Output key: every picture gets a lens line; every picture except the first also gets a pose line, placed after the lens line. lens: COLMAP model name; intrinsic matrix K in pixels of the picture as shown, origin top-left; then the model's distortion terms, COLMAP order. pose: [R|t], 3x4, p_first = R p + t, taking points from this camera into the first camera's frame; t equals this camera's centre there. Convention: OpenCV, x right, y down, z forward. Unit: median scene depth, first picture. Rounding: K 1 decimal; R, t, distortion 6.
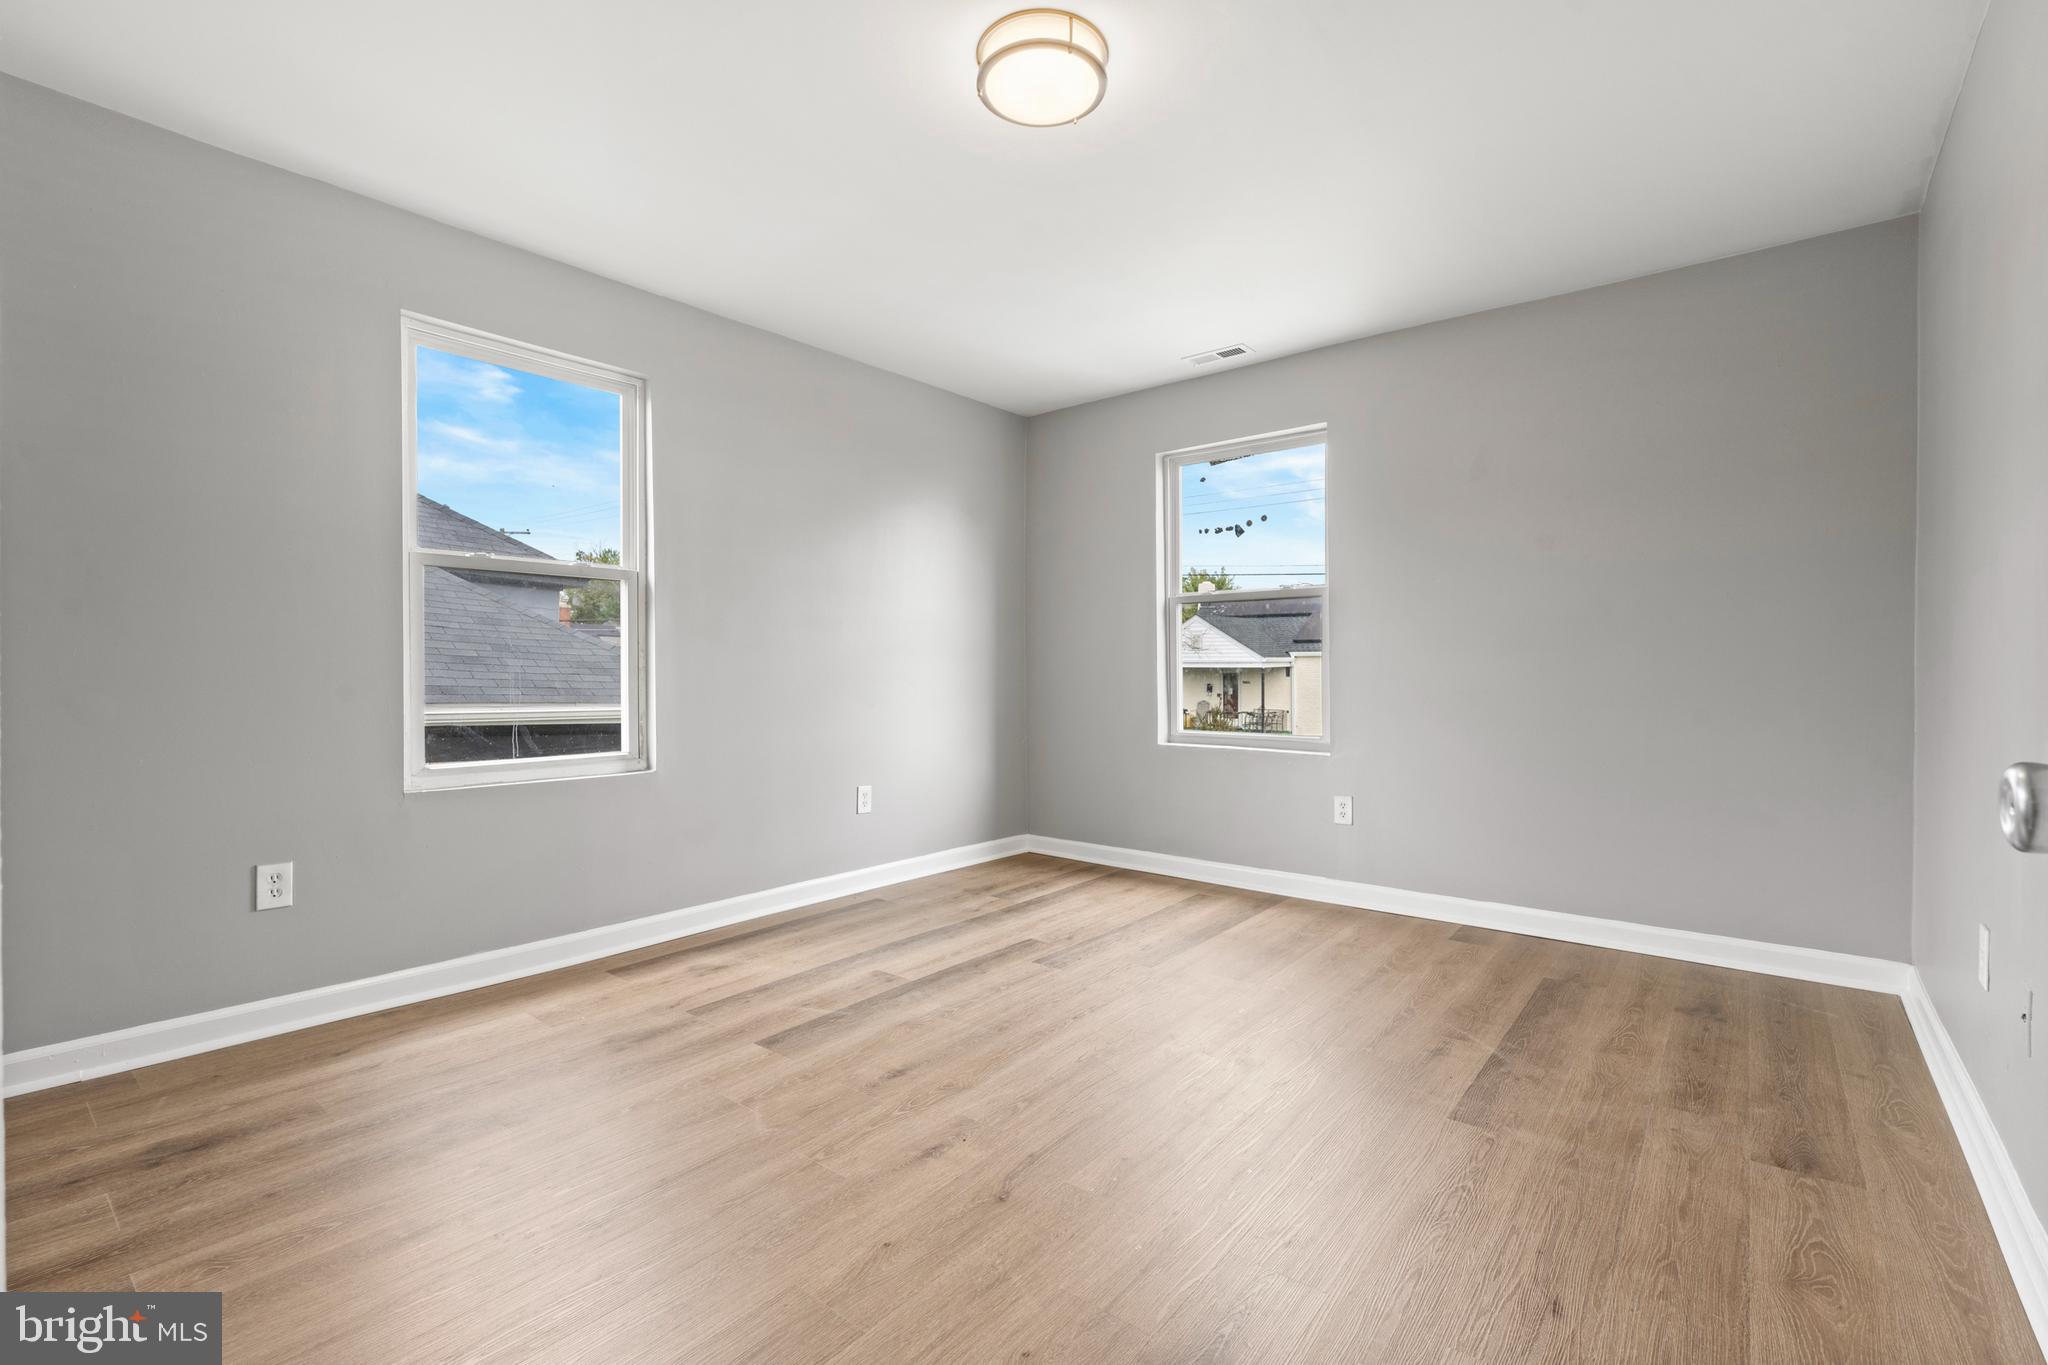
lens RADIAL K [[910.3, 0, 1034.8], [0, 910.3, 682.1], [0, 0, 1]] dist [-0.001257, -0.000670]
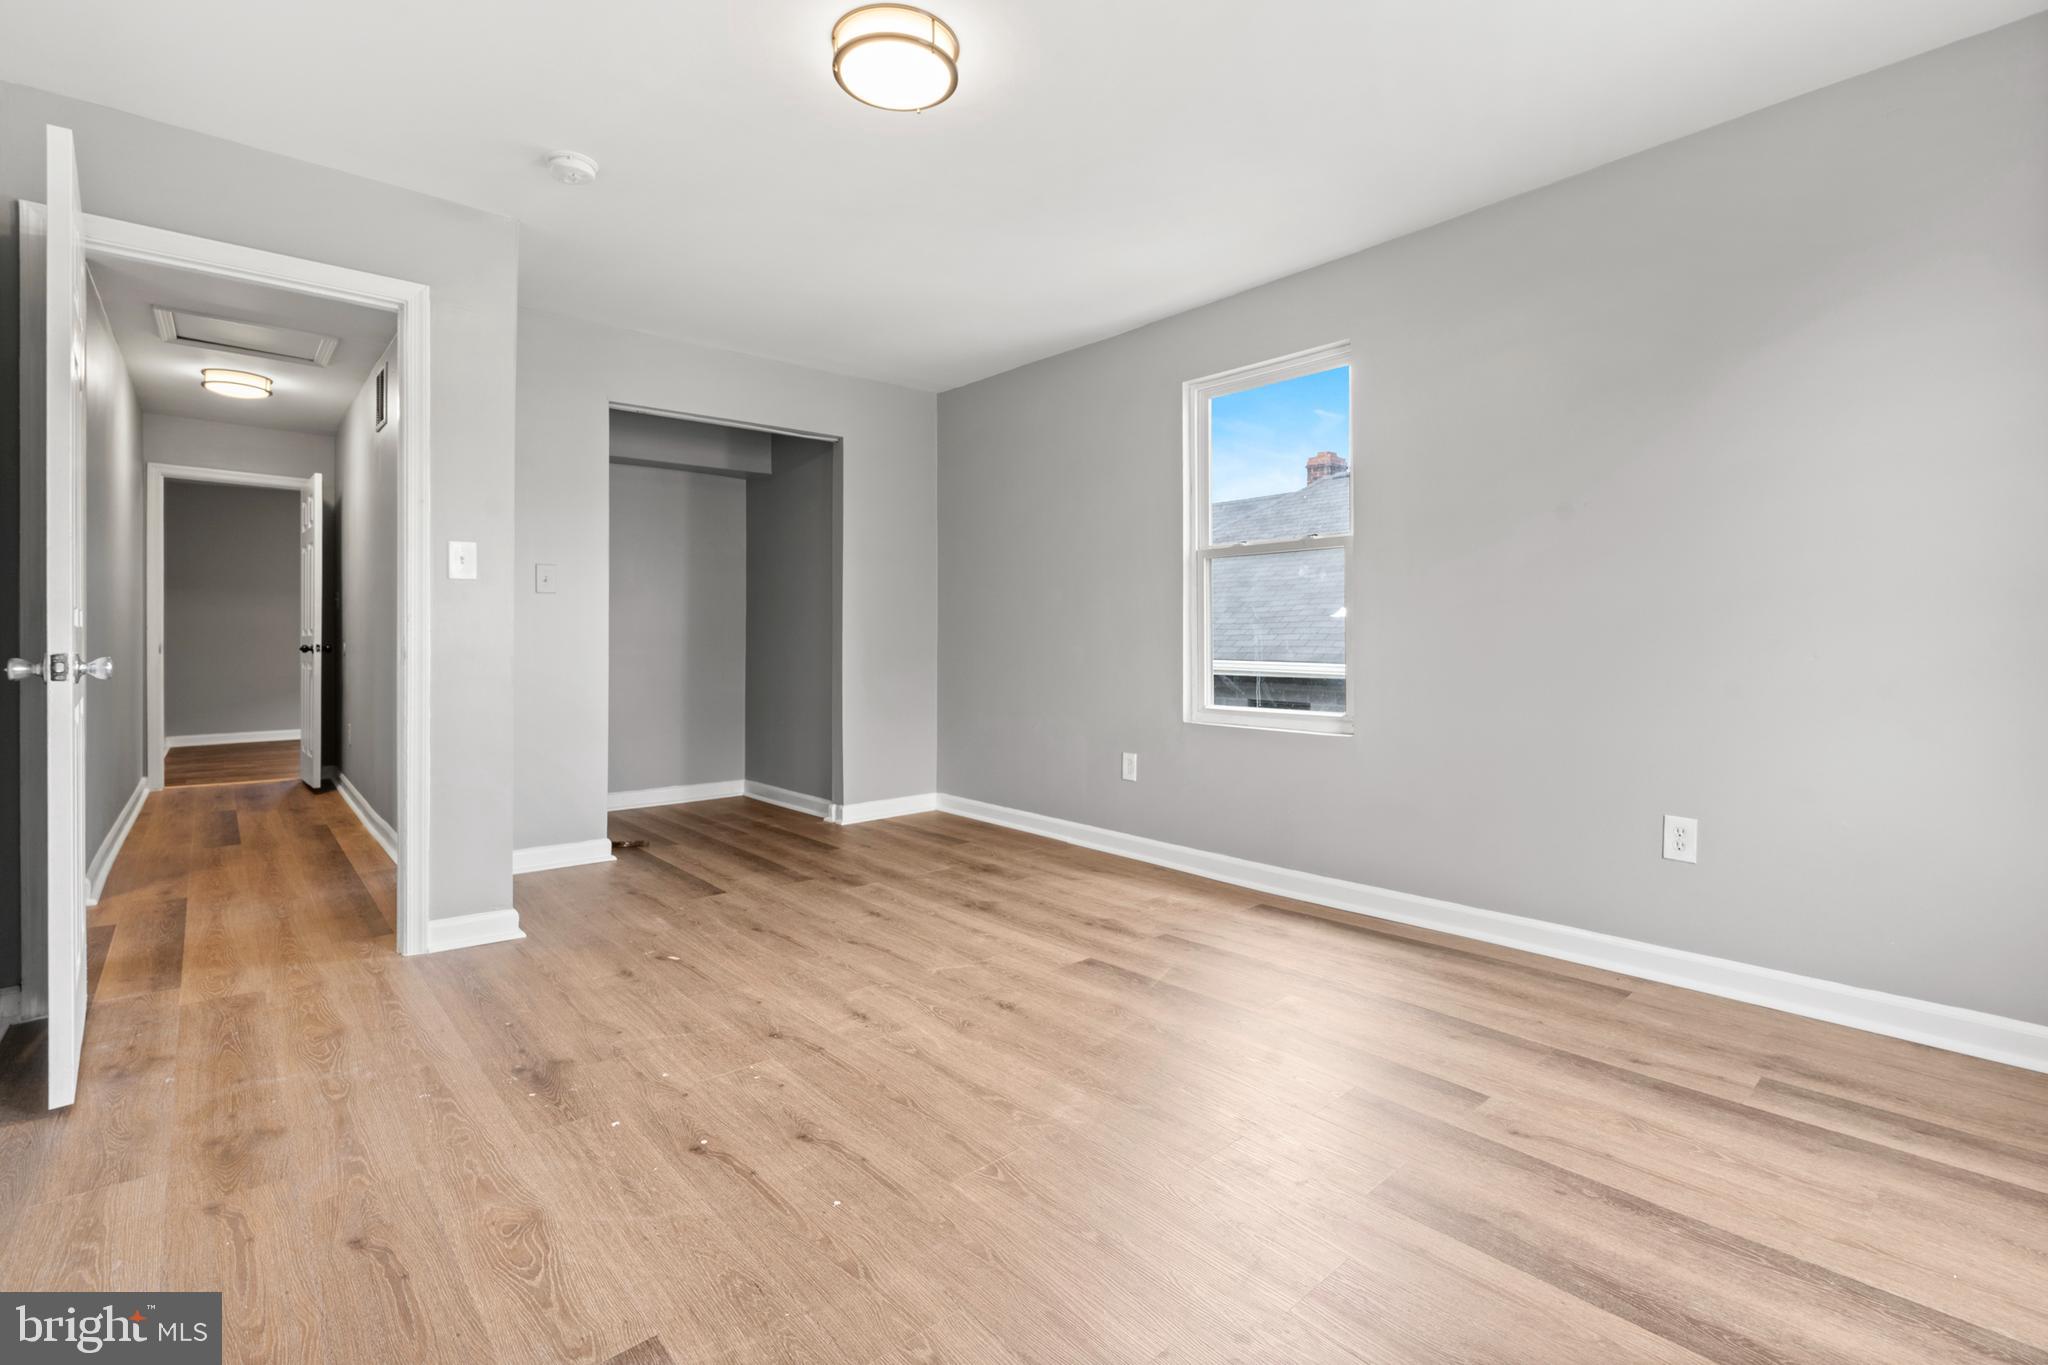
lens RADIAL K [[910.3, 0, 1009.7], [0, 910.3, 667.6], [0, 0, 1]] dist [-0.001257, -0.000670]
pose [[-0.186079, 0.030238, -0.982069, 0.841910], [-0.004832, 0.999486, 0.031690, -0.006510], [0.982523, 0.010642, -0.185837, 1.124585]]
